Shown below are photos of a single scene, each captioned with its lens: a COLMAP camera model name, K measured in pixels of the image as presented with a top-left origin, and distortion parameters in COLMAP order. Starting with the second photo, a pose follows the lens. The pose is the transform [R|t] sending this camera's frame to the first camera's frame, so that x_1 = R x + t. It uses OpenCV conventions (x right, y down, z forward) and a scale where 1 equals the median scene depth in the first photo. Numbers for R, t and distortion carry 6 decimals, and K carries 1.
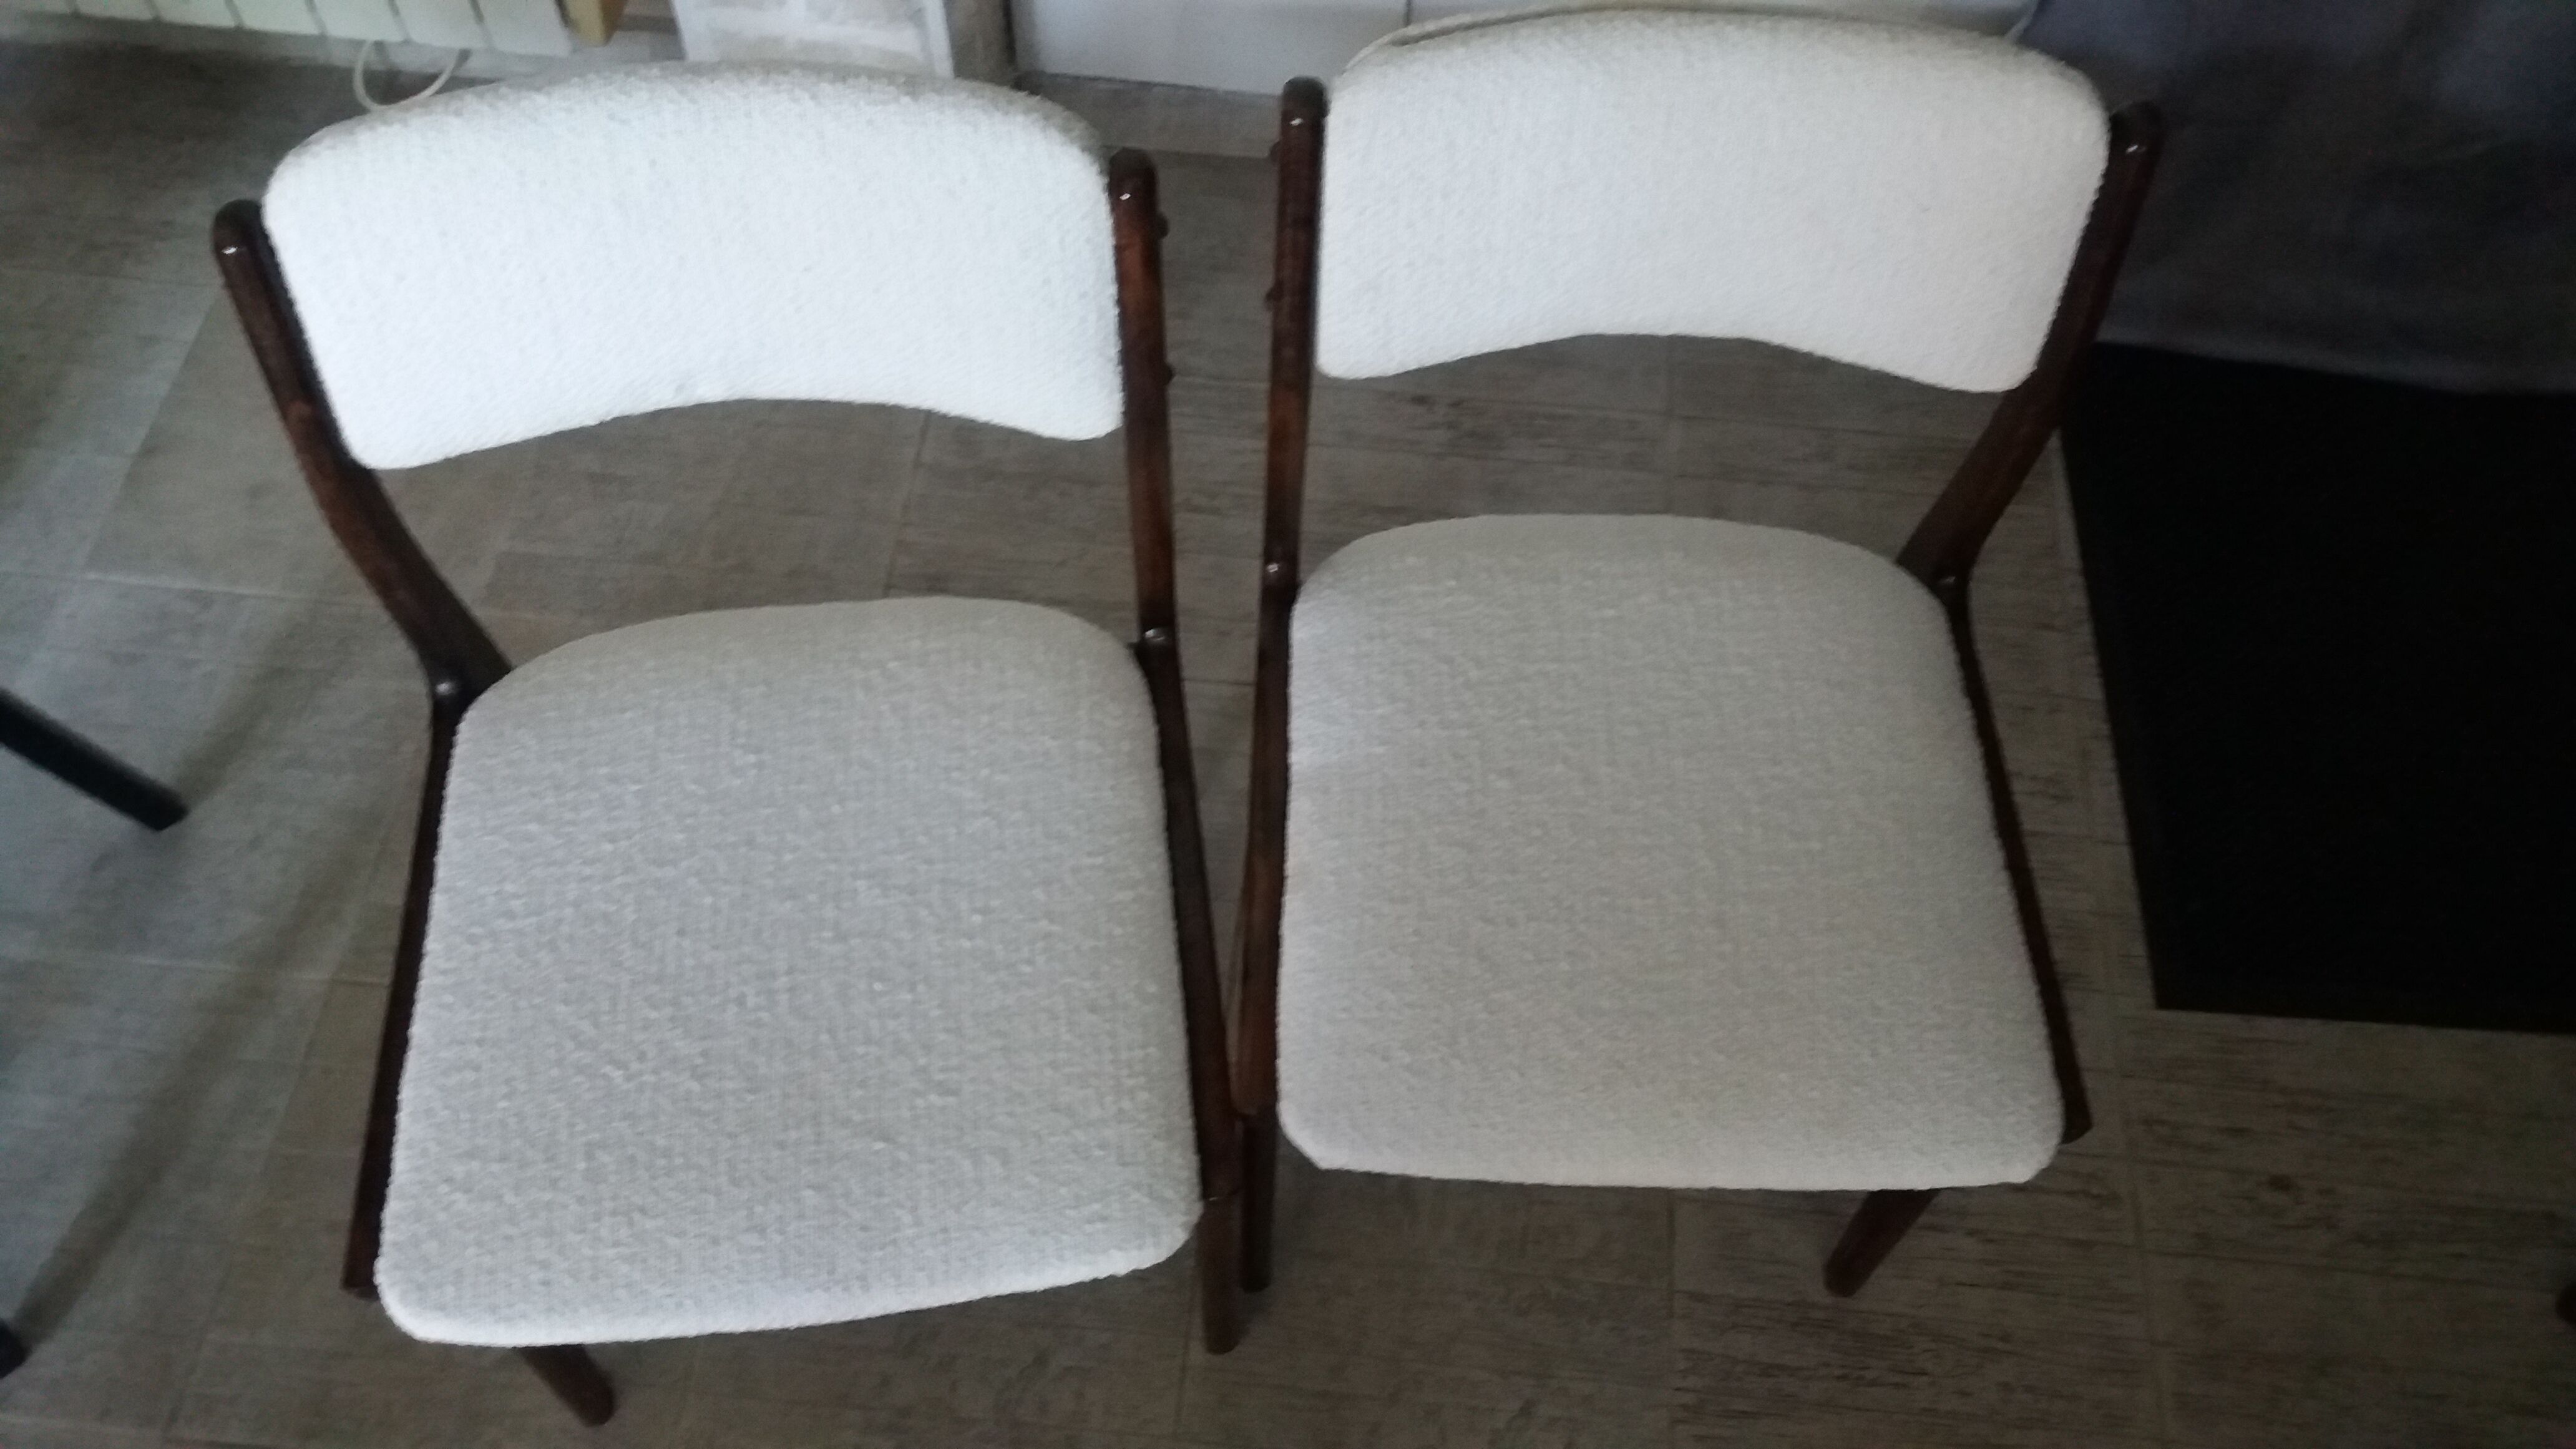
lens RADIAL K [[2138.1, 0, 1278.5], [0, 2138.1, 655.0], [0, 0, 1]] dist [0.068097, -0.124158]
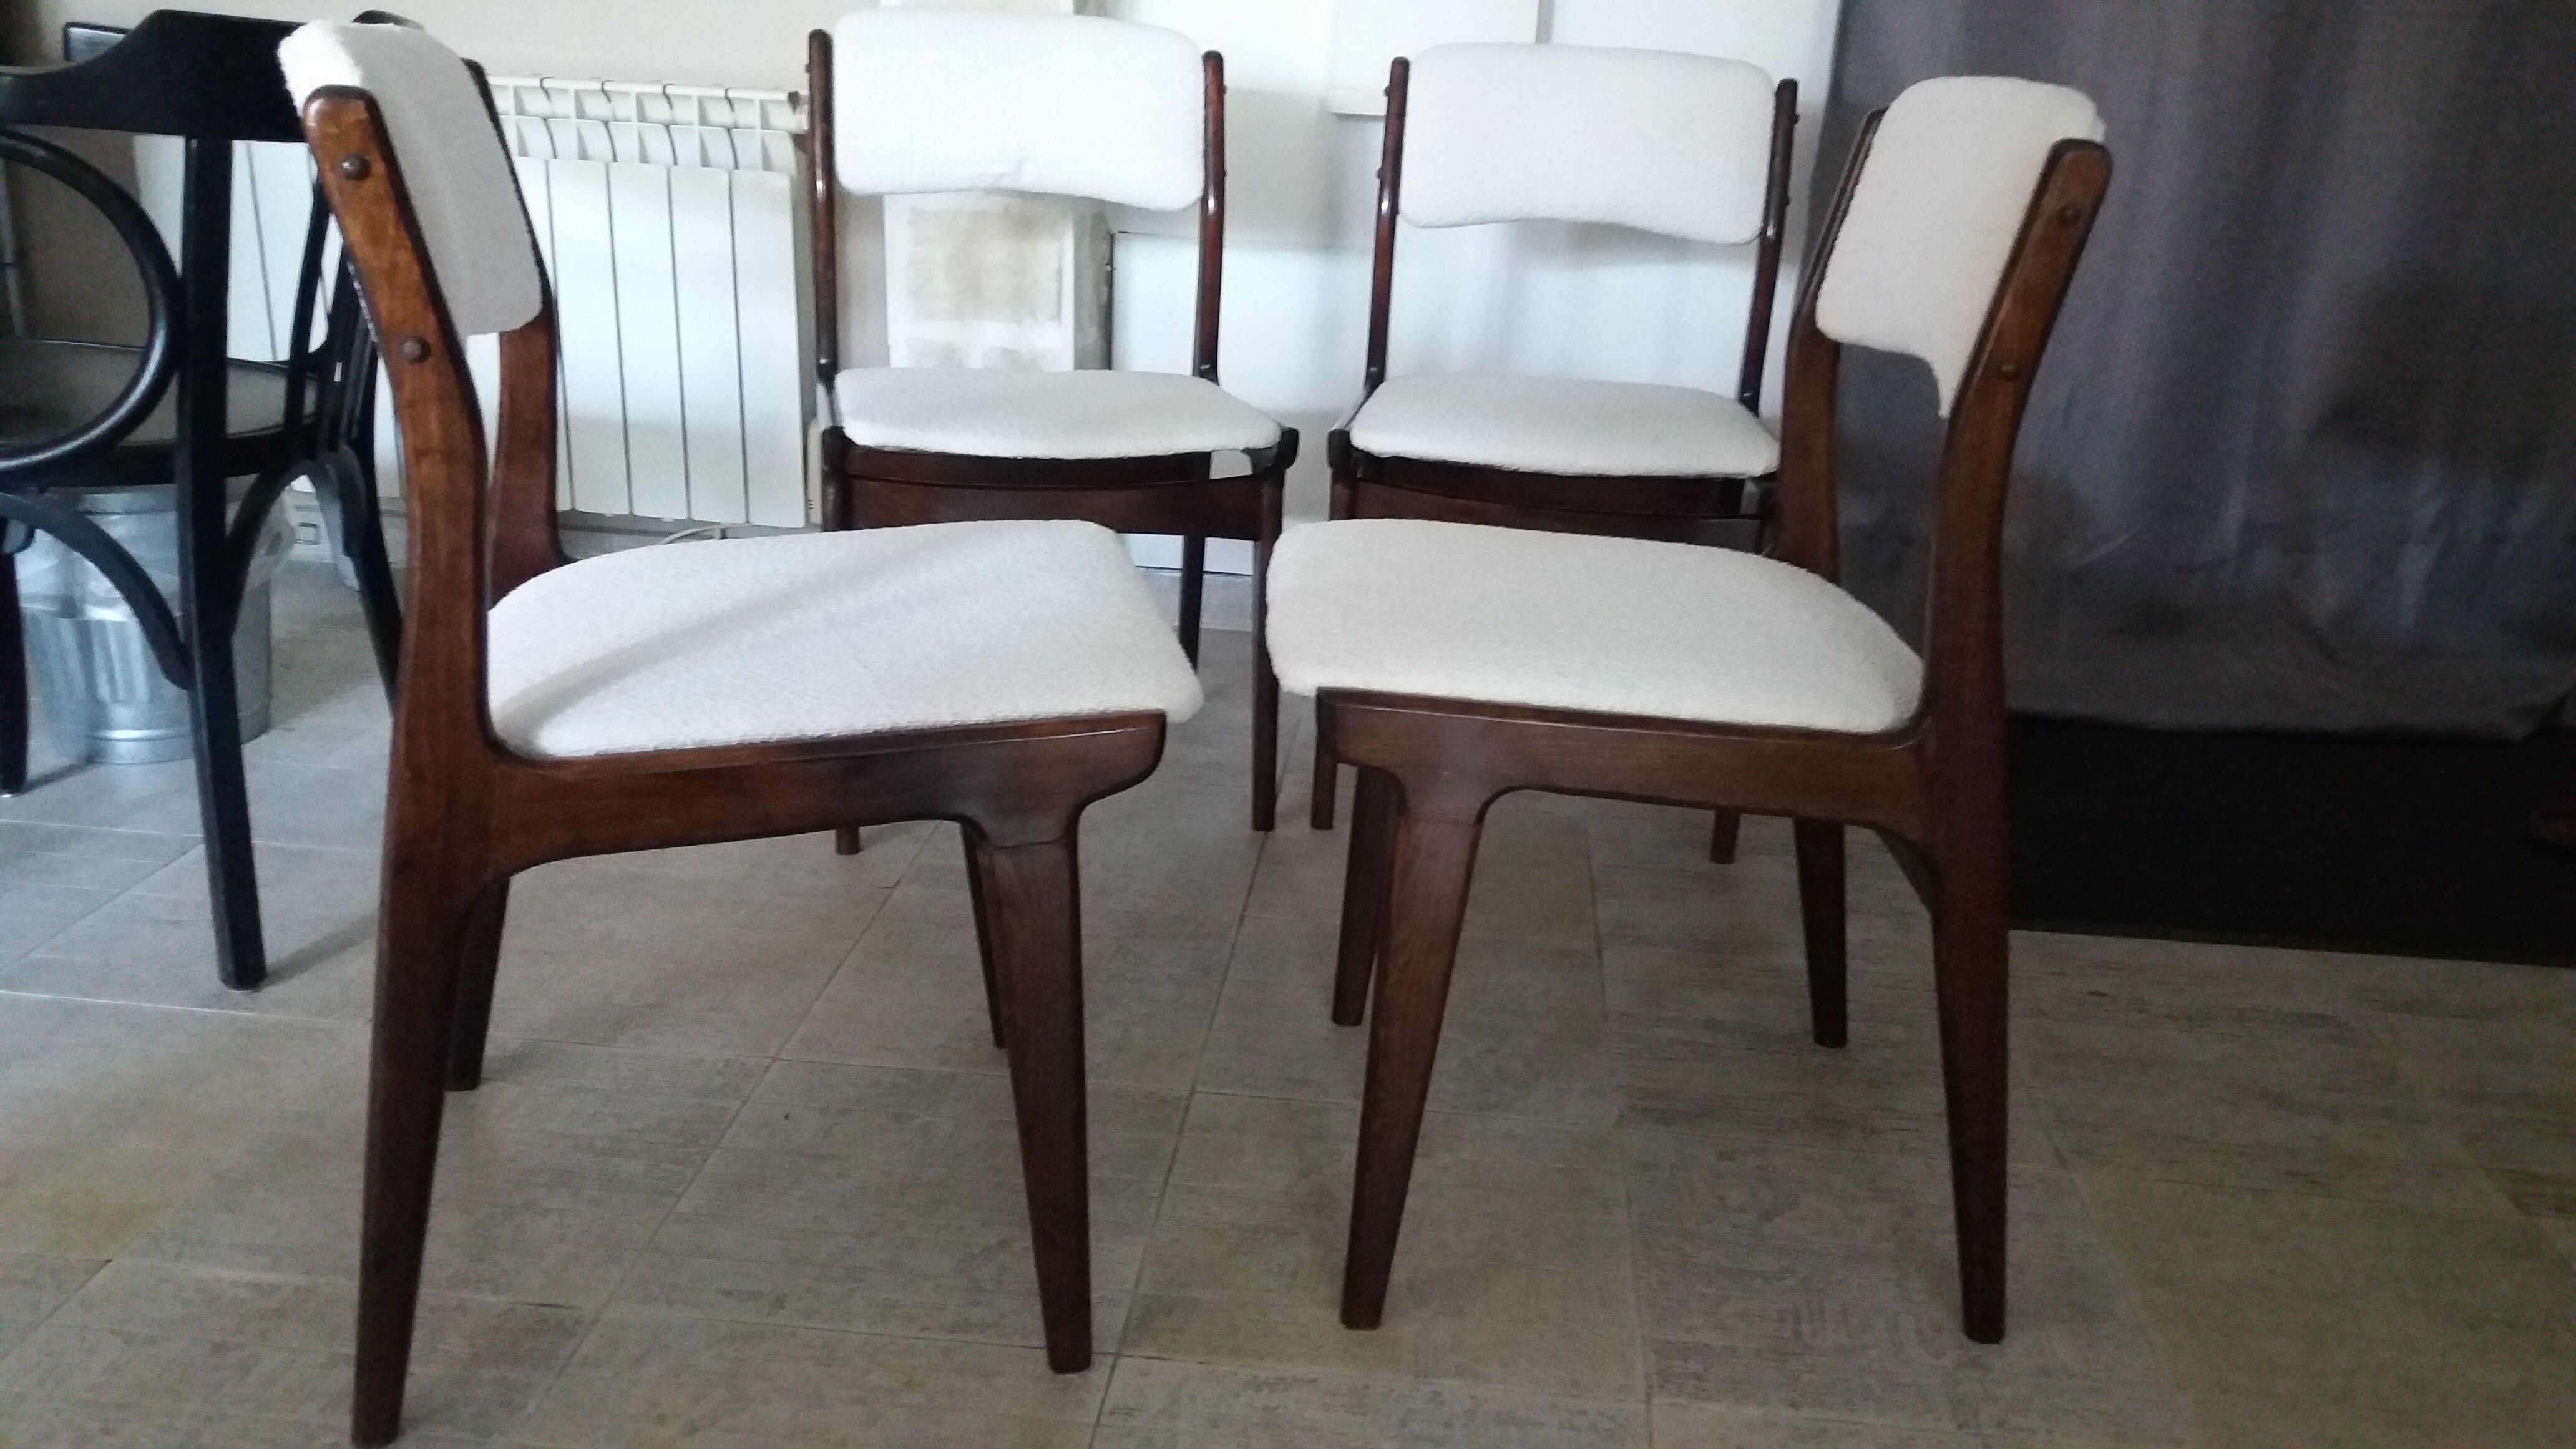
lens RADIAL K [[2138.1, 0, 1282.8], [0, 2138.1, 719.7], [0, 0, 1]] dist [0.068097, -0.124158]
pose [[0.999654, 0.024787, 0.008777, -0.017112], [-0.013614, 0.773451, -0.633709, 0.920086], [-0.022496, 0.633371, 0.773521, -0.050658]]
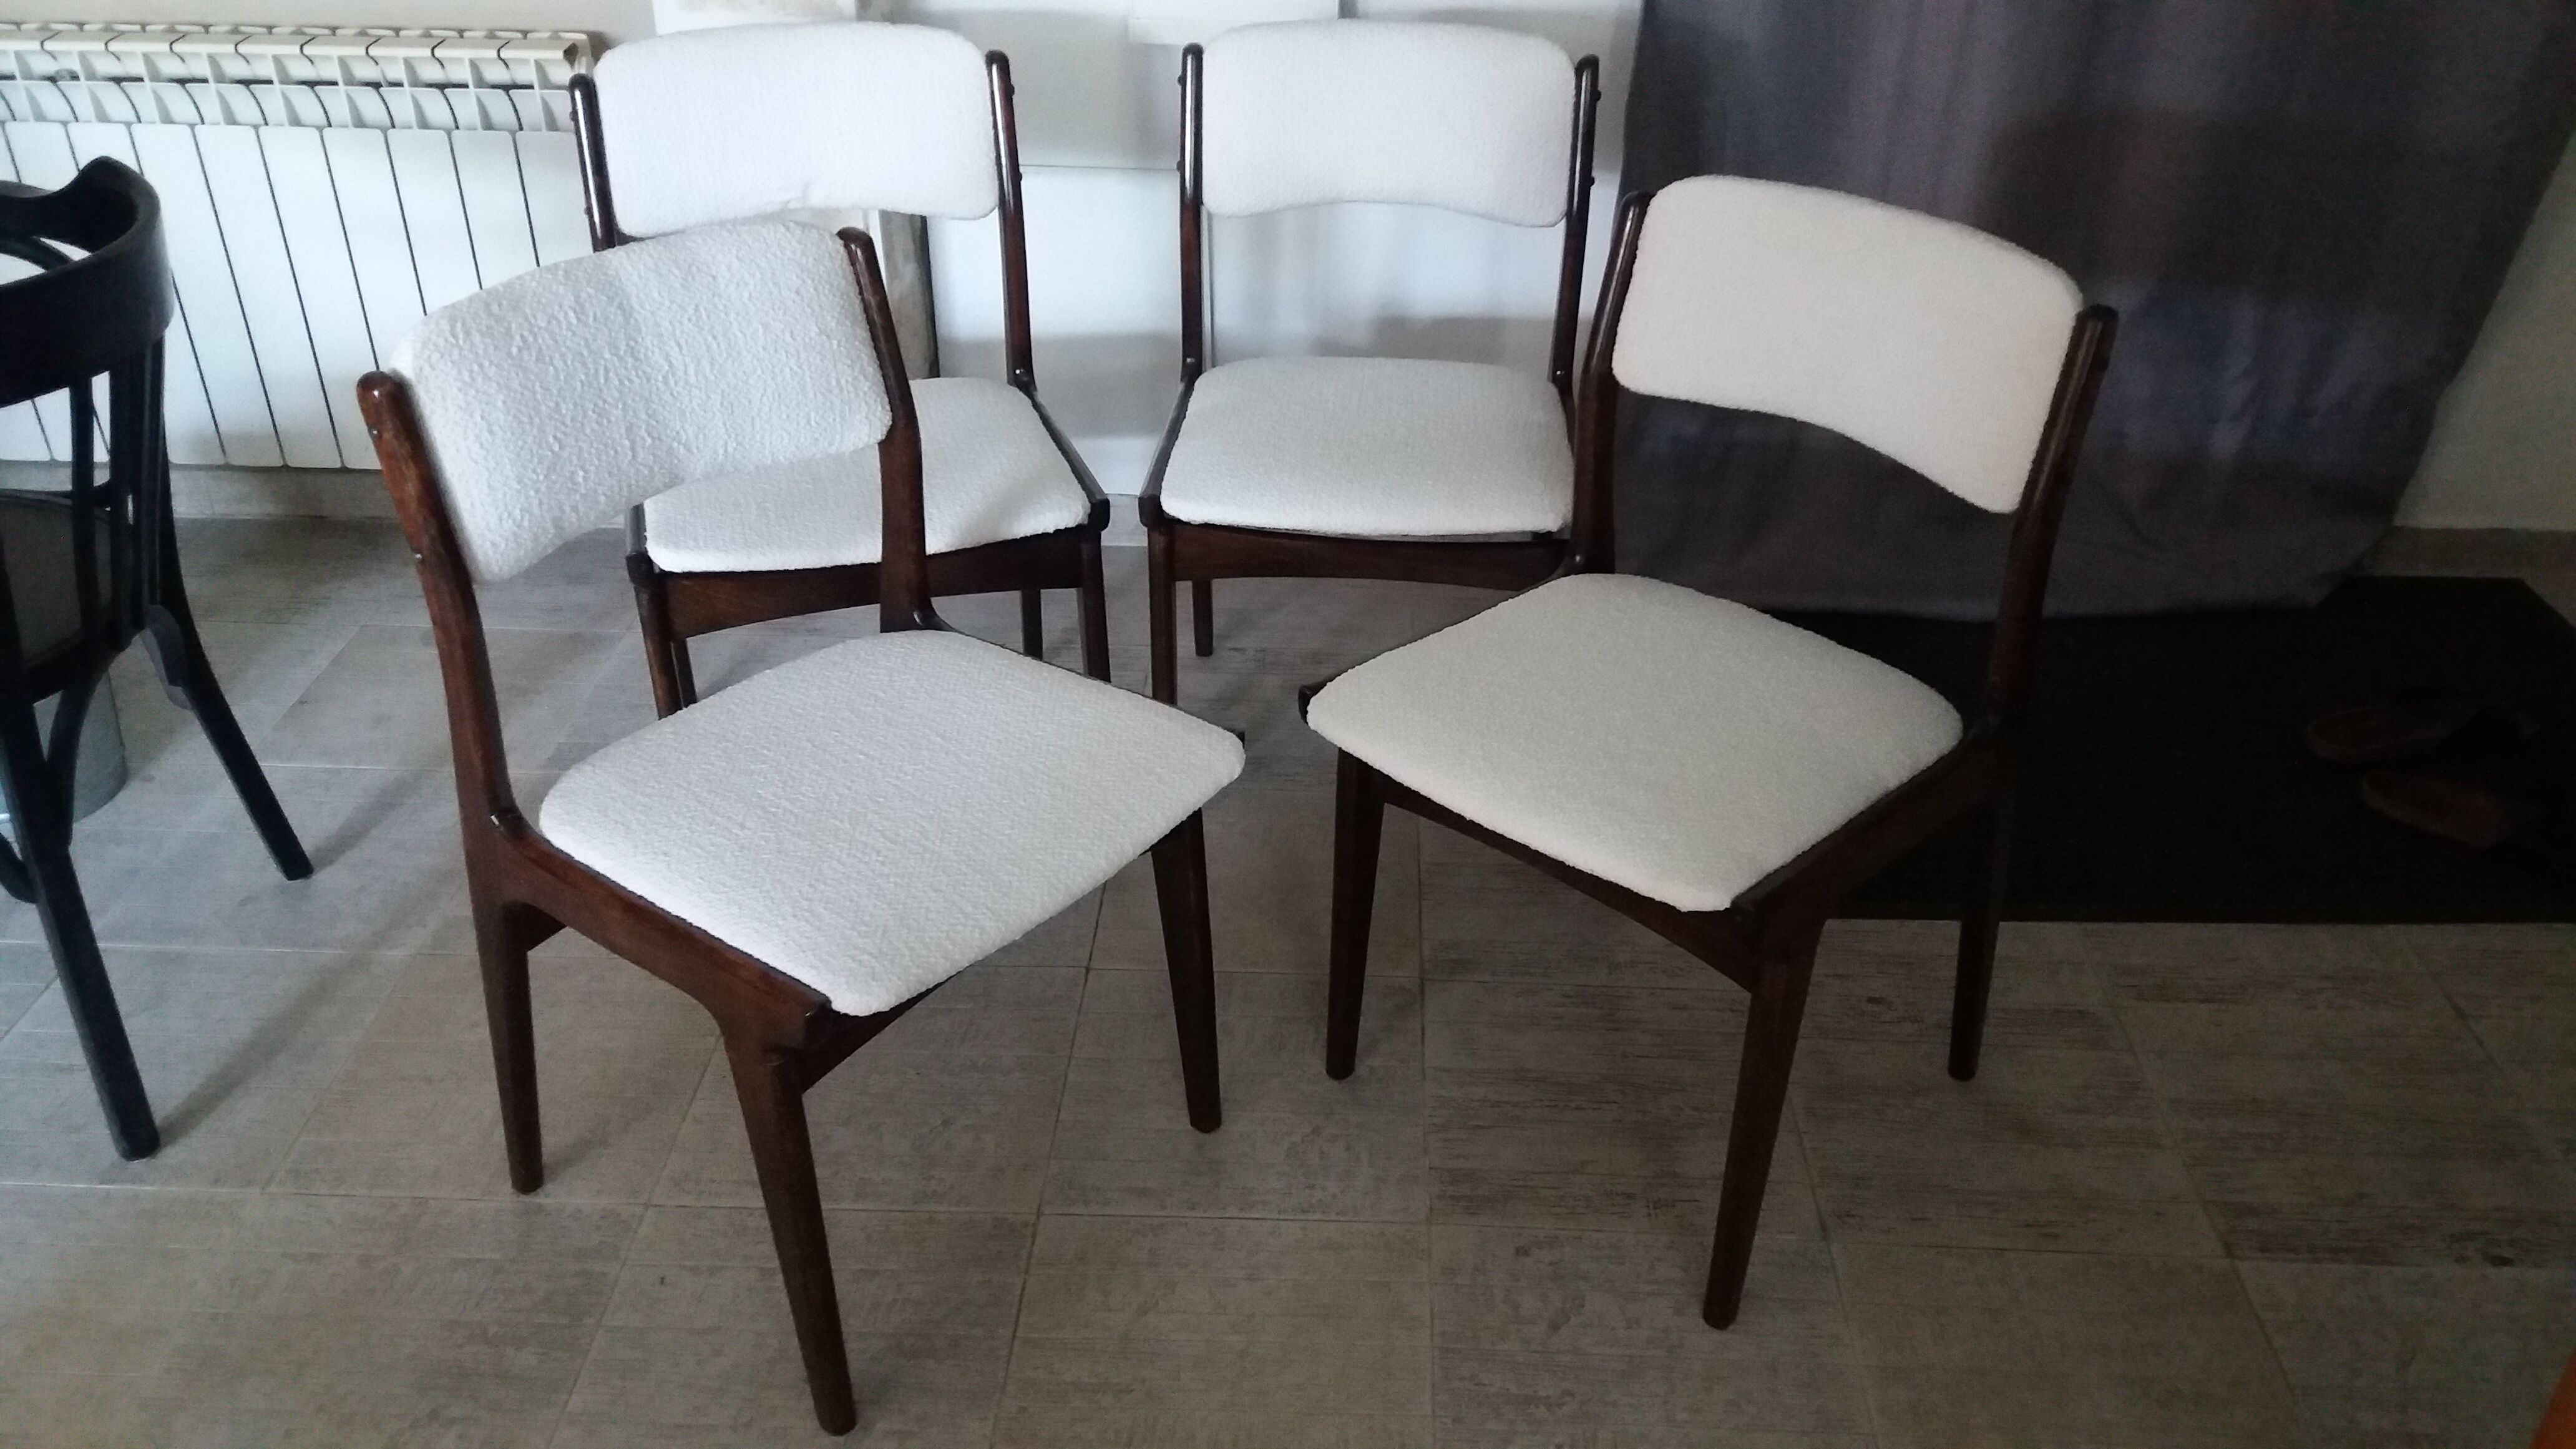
lens RADIAL K [[2138.1, 0, 1297.5], [0, 2138.1, 719.6], [0, 0, 1]] dist [0.068097, -0.124158]
pose [[0.998135, -0.041515, 0.044746, 0.052164], [0.057161, 0.892853, -0.446705, 0.671651], [-0.021406, 0.448430, 0.893562, -0.273671]]
